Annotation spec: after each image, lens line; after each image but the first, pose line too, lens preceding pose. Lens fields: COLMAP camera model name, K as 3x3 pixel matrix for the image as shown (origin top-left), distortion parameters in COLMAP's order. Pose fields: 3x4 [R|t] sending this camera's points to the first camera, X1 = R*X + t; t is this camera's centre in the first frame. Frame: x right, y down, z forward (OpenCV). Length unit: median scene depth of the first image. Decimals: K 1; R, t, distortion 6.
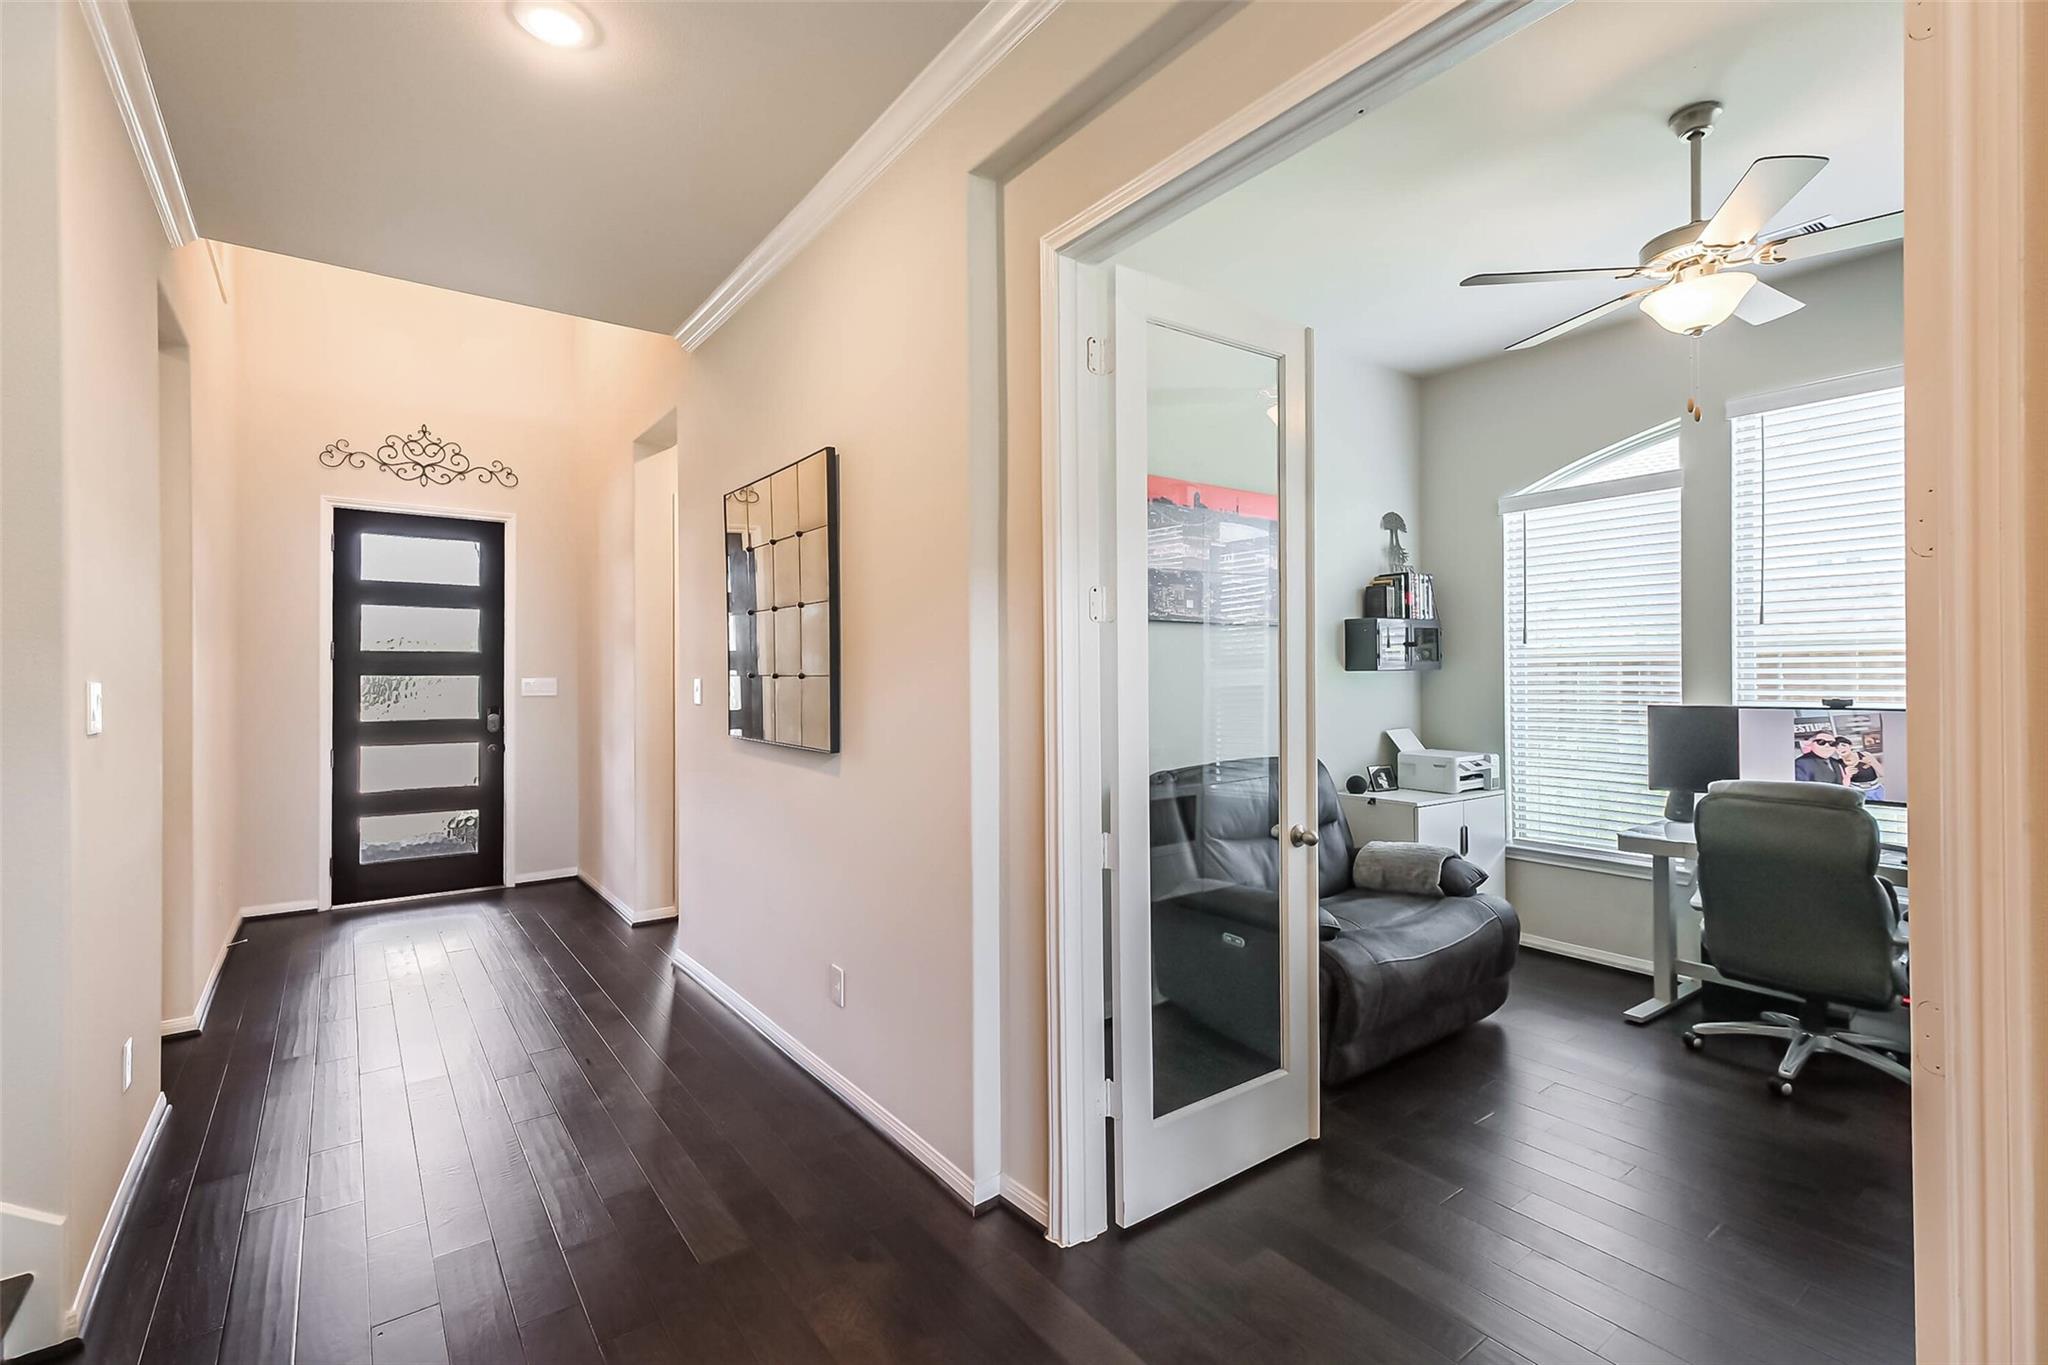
lens RADIAL K [[918.8, 0, 1021.6], [0, 918.8, 672.8], [0, 0, 1]] dist [0.012504, 0.000152]
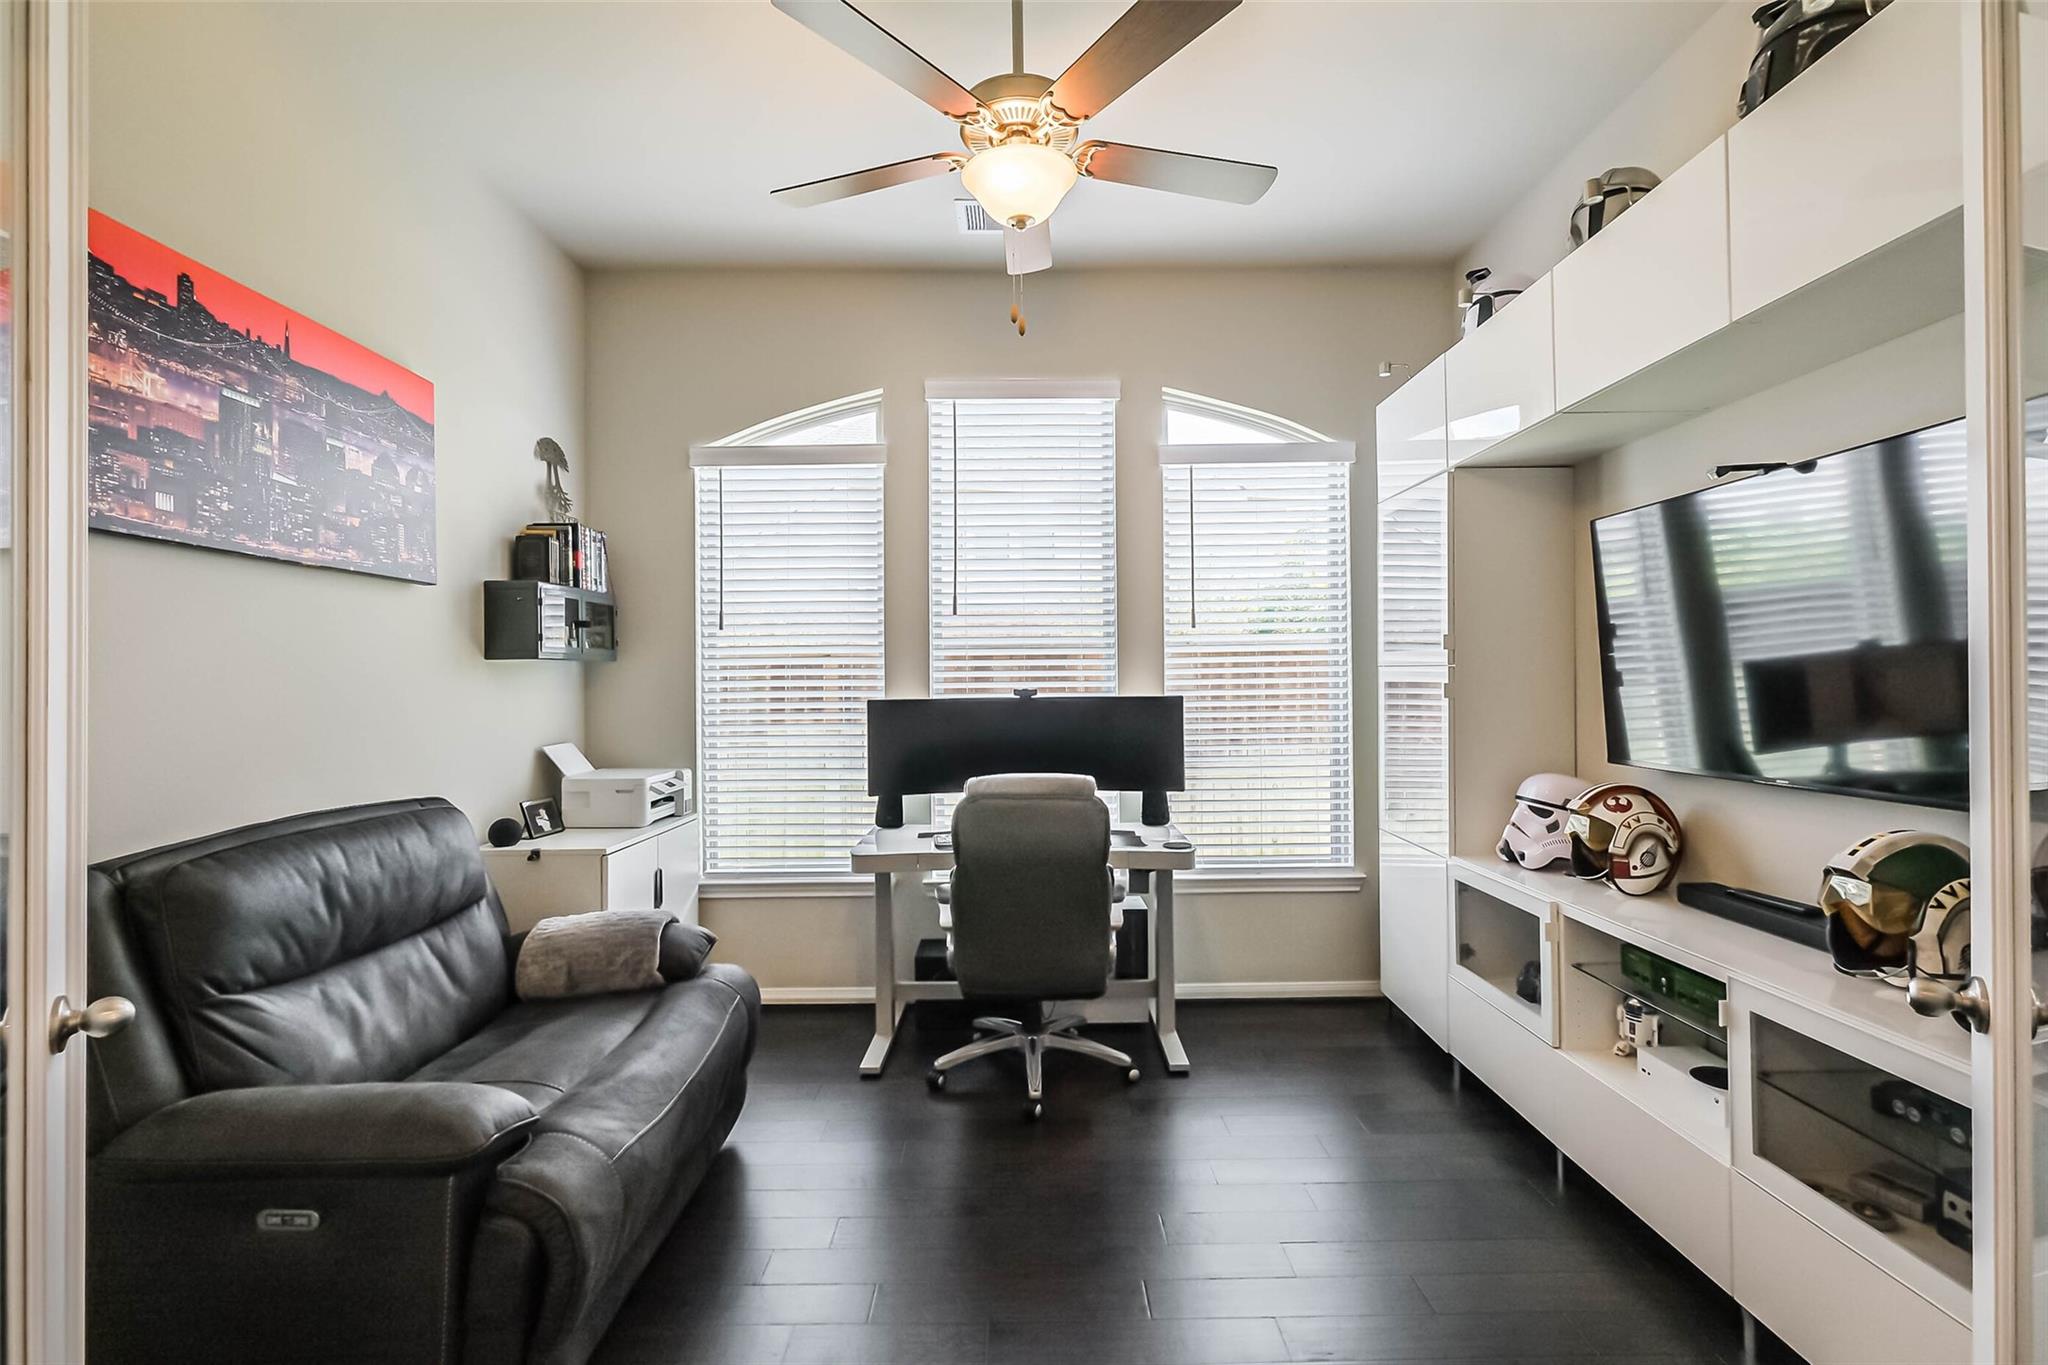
lens RADIAL K [[918.8, 0, 1019.2], [0, 918.8, 672.3], [0, 0, 1]] dist [0.012504, 0.000152]
pose [[0.596420, 0.009160, 0.802621, 0.054268], [0.004172, 0.999886, -0.014512, 0.019136], [-0.802662, 0.012004, 0.596313, 0.315462]]
